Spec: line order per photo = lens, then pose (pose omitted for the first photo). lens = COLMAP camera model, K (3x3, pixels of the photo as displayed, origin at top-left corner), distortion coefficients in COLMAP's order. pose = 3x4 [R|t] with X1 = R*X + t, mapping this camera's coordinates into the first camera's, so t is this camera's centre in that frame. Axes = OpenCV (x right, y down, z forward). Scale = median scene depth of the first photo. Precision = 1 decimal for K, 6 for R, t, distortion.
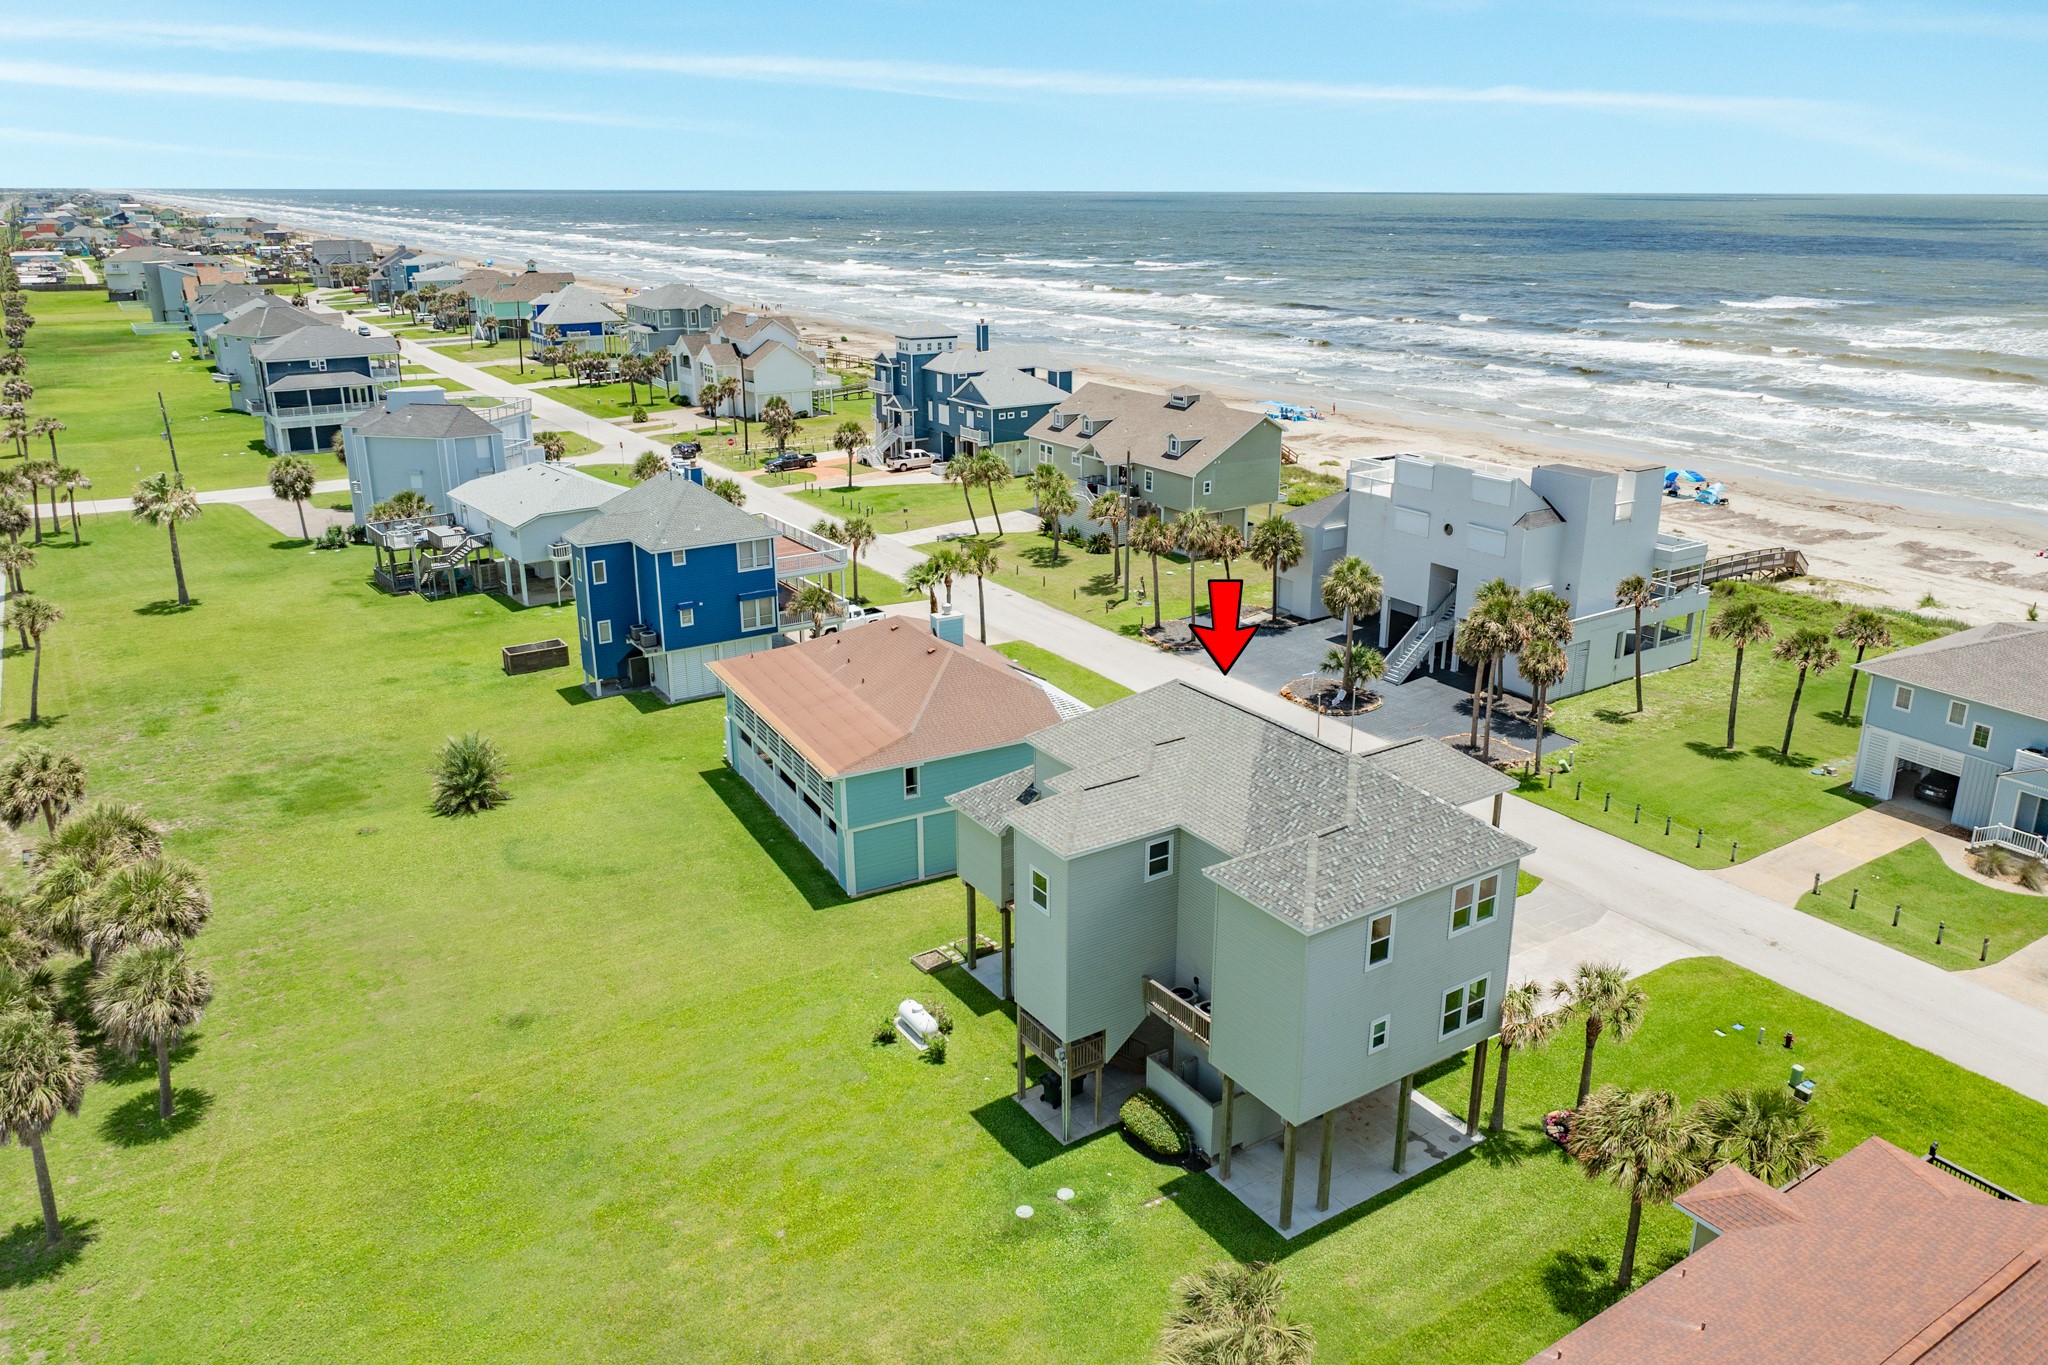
lens RADIAL K [[1449.8, 0, 1038.1], [0, 1449.8, 679.0], [0, 0, 1]] dist [-0.006683, -0.001453]
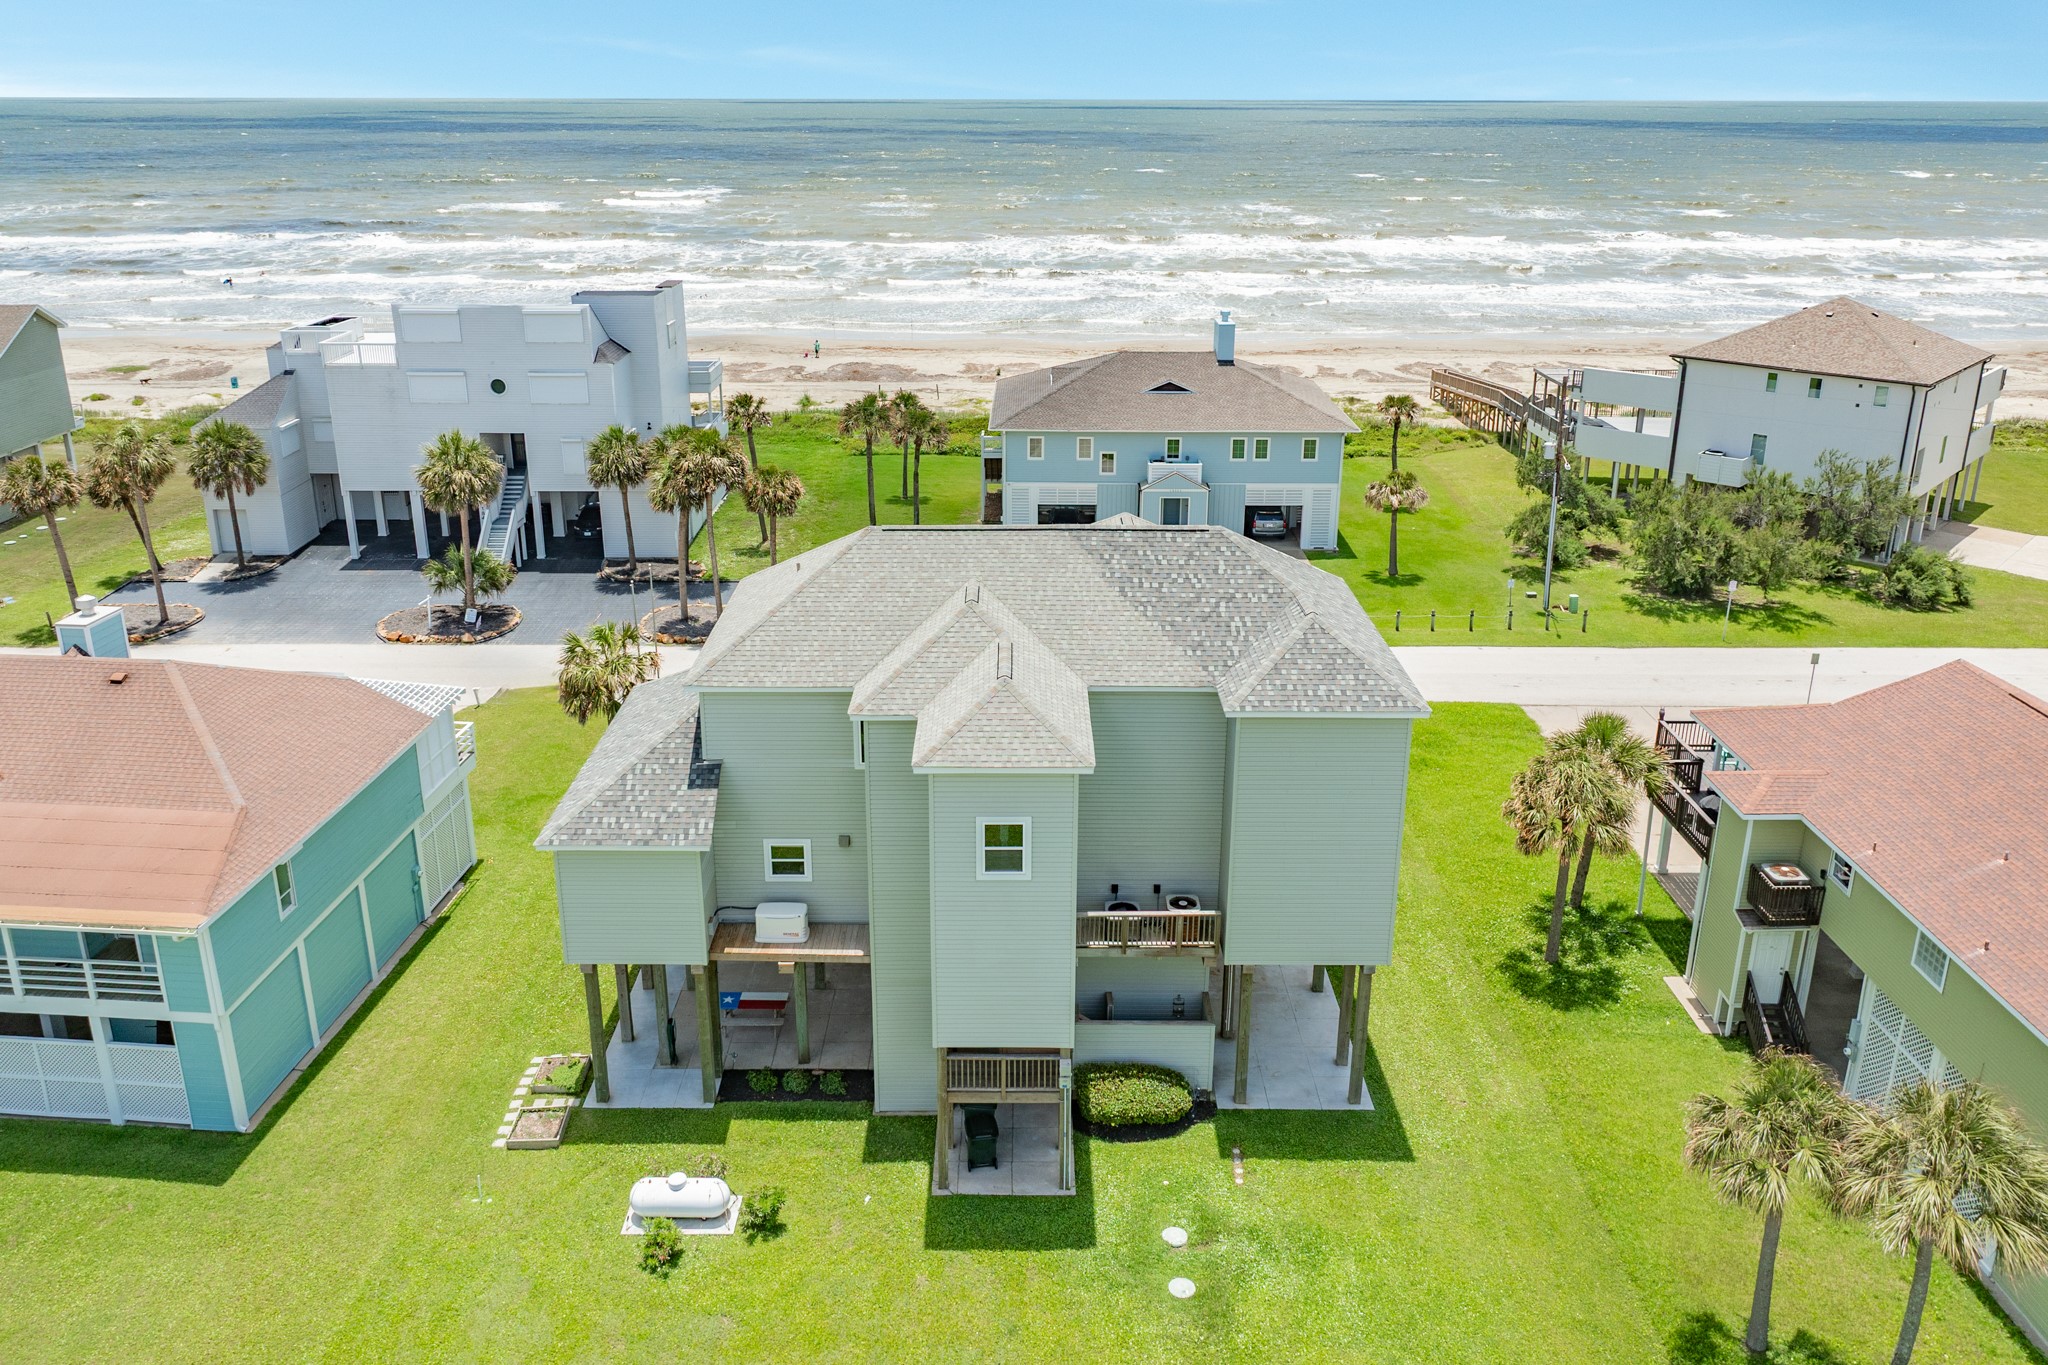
lens RADIAL K [[1513.4, 0, 1026.6], [0, 1513.4, 610.6], [0, 0, 1]] dist [-0.005651, 0.001457]
pose [[0.548783, -0.269660, 0.791278, -0.345314], [0.265911, 0.953691, 0.140589, -0.034283], [-0.792545, 0.133257, 0.595075, 0.394342]]
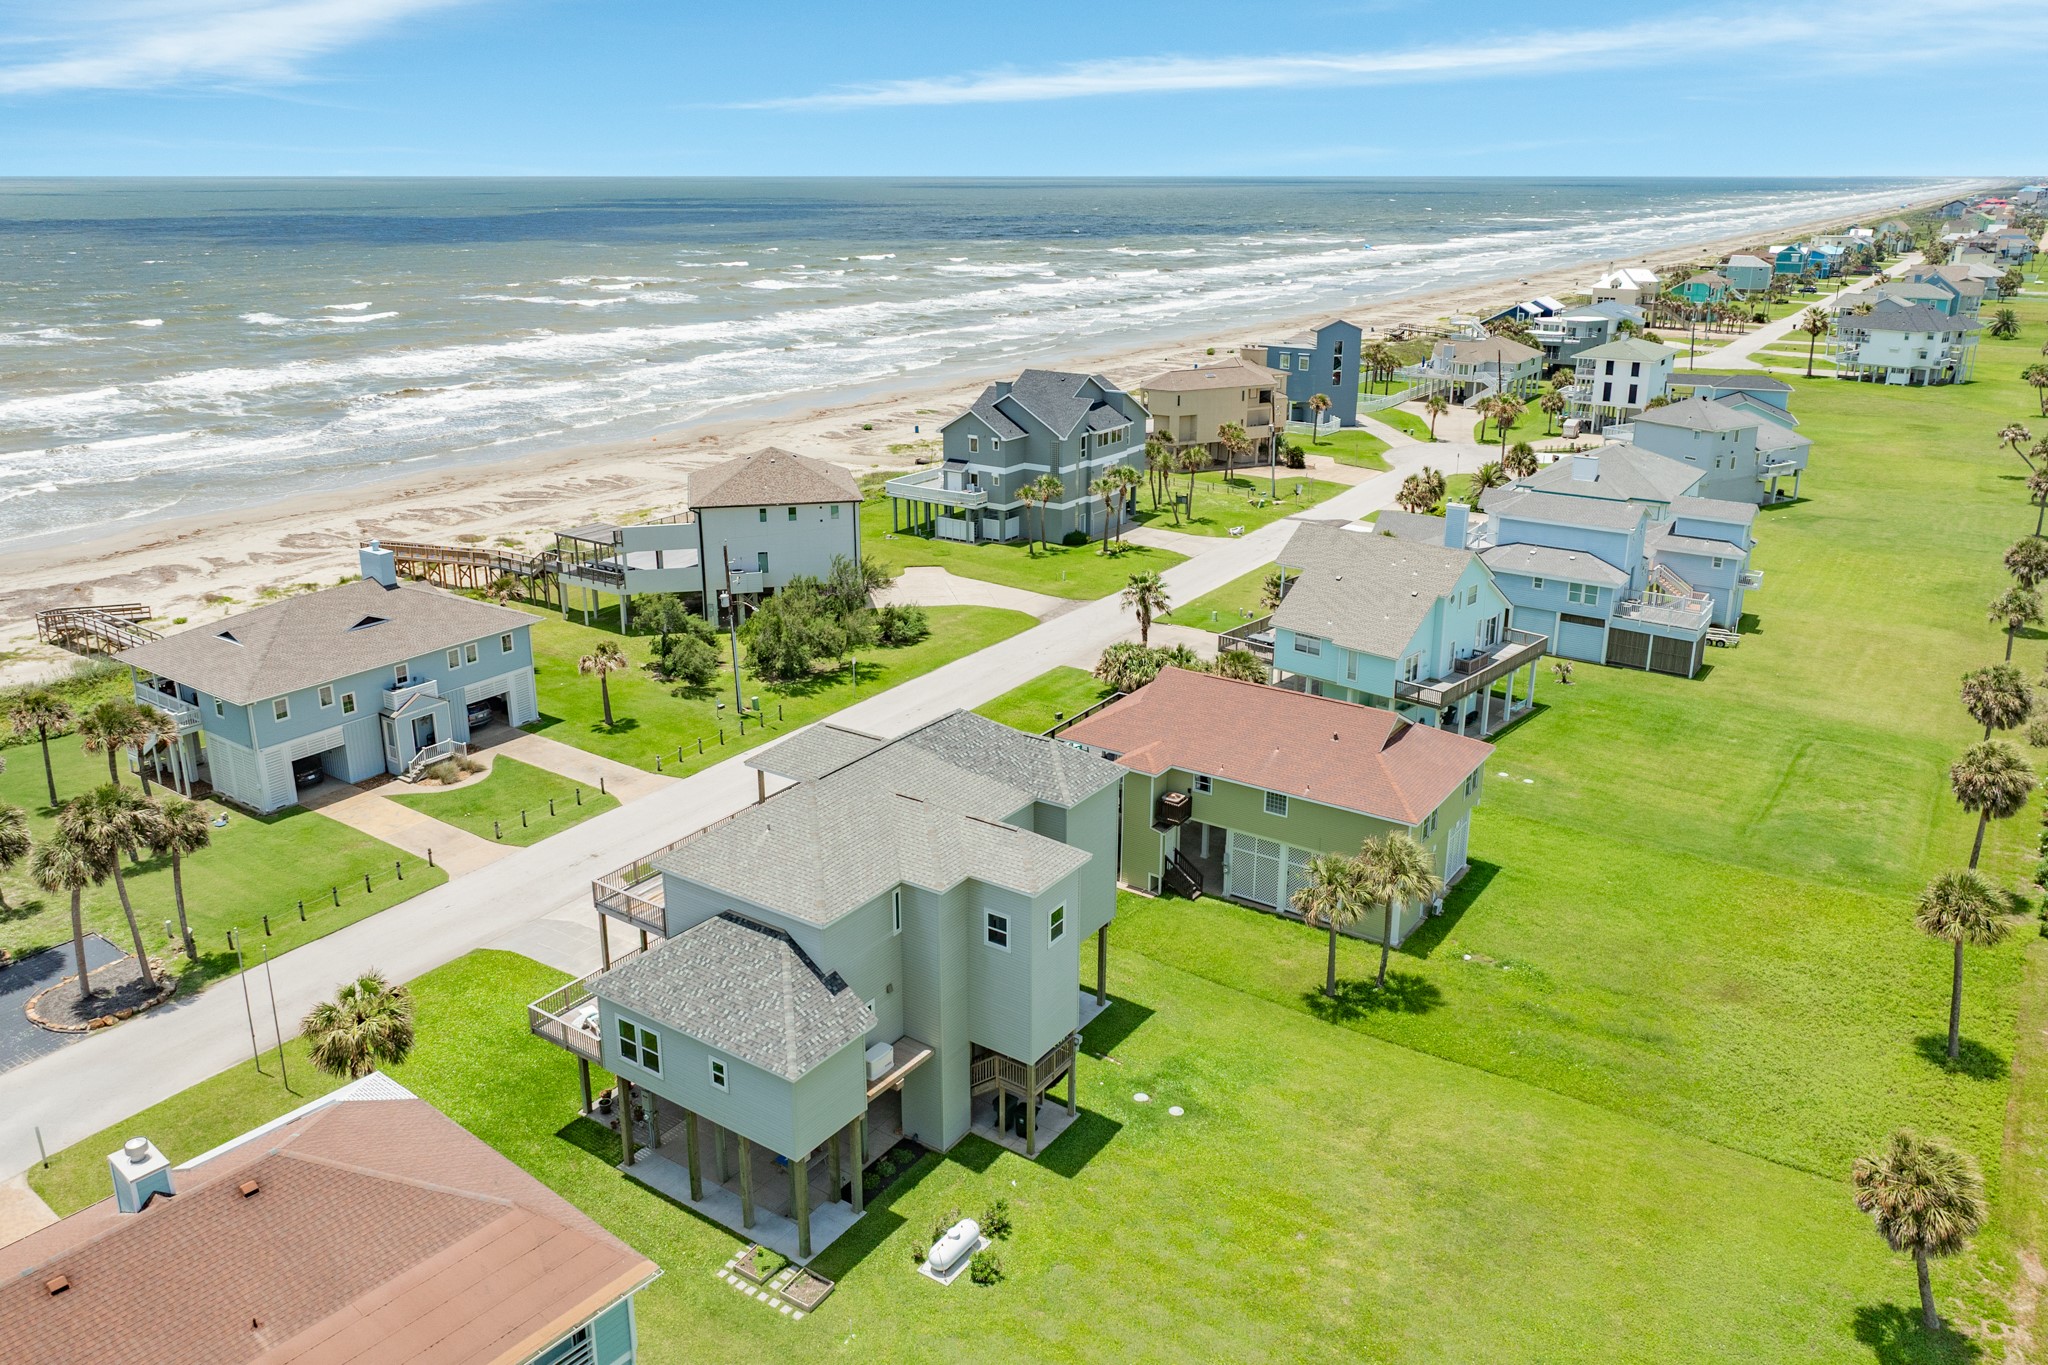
lens RADIAL K [[1449.8, 0, 1038.1], [0, 1449.8, 679.0], [0, 0, 1]] dist [-0.006683, -0.001453]
pose [[-0.384064, -0.301683, 0.872629, -0.607831], [0.291682, 0.857070, 0.424680, -0.327614], [-0.876023, 0.417635, -0.241174, 0.823218]]
